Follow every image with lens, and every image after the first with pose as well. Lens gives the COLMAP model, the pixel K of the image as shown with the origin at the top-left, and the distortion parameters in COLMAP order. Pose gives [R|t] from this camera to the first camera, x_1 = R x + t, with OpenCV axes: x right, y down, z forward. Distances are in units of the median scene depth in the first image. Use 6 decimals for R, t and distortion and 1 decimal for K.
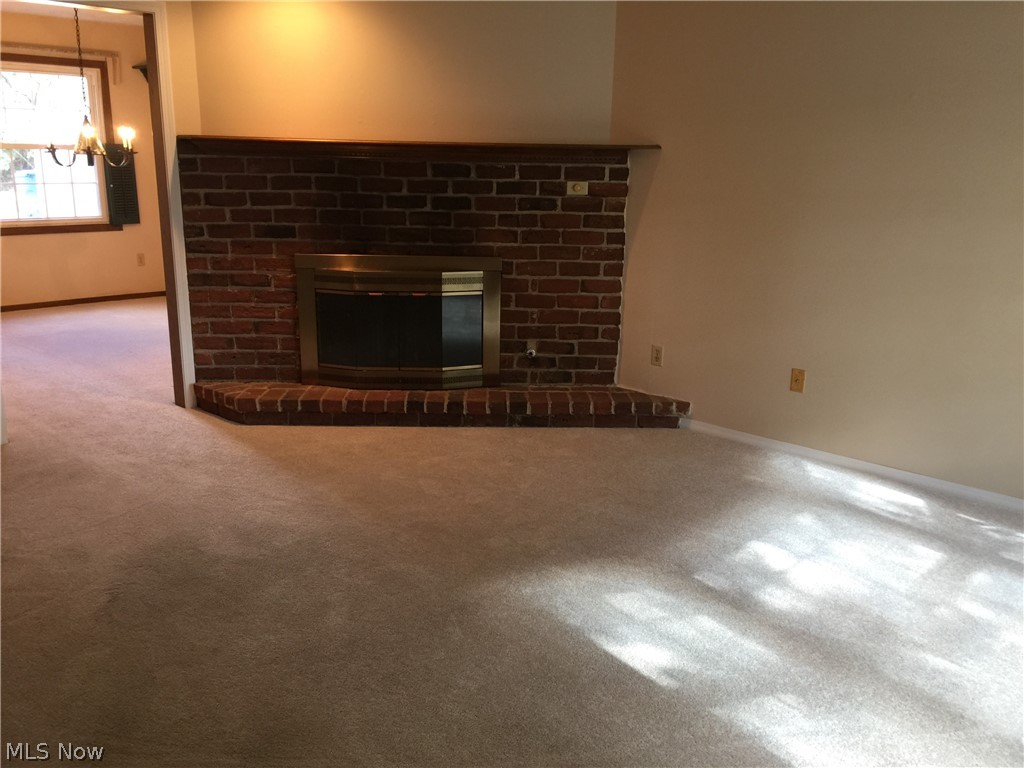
lens RADIAL K [[887.1, 0, 512.0], [0, 887.1, 384.0], [0, 0, 1]] dist [0.100629, -0.153330]
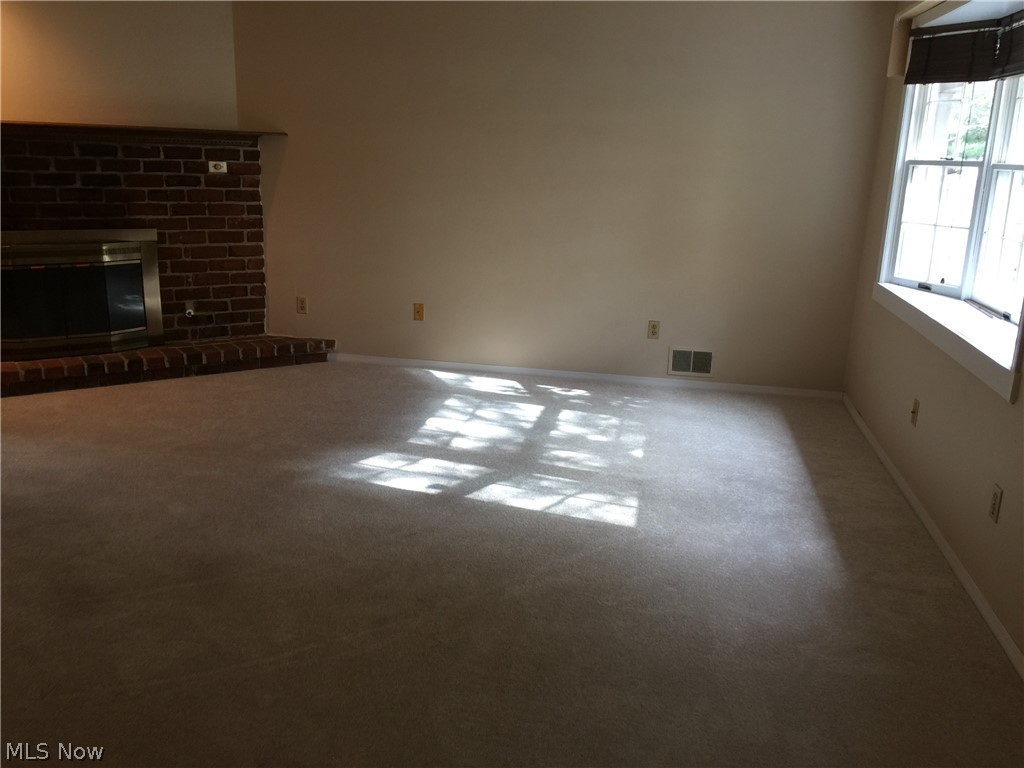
lens RADIAL K [[887.1, 0, 512.0], [0, 887.1, 384.0], [0, 0, 1]] dist [0.100629, -0.153330]
pose [[0.839423, -0.128087, 0.528169, -0.258695], [0.115512, 0.991675, 0.056908, 0.039284], [-0.531061, 0.013240, 0.847230, -0.196134]]
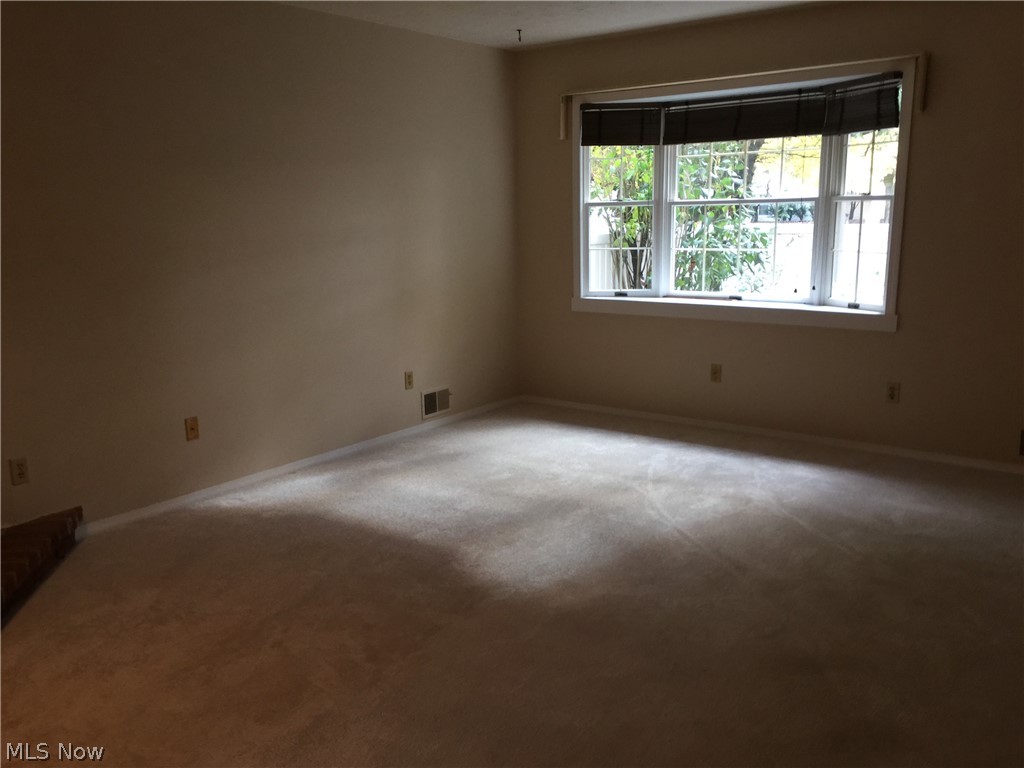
lens RADIAL K [[887.1, 0, 512.0], [0, 887.1, 384.0], [0, 0, 1]] dist [0.100629, -0.153330]
pose [[-0.096617, -0.217155, 0.971344, -0.624407], [0.260523, 0.936368, 0.235250, -0.176260], [-0.960621, 0.275787, -0.033895, 0.595970]]
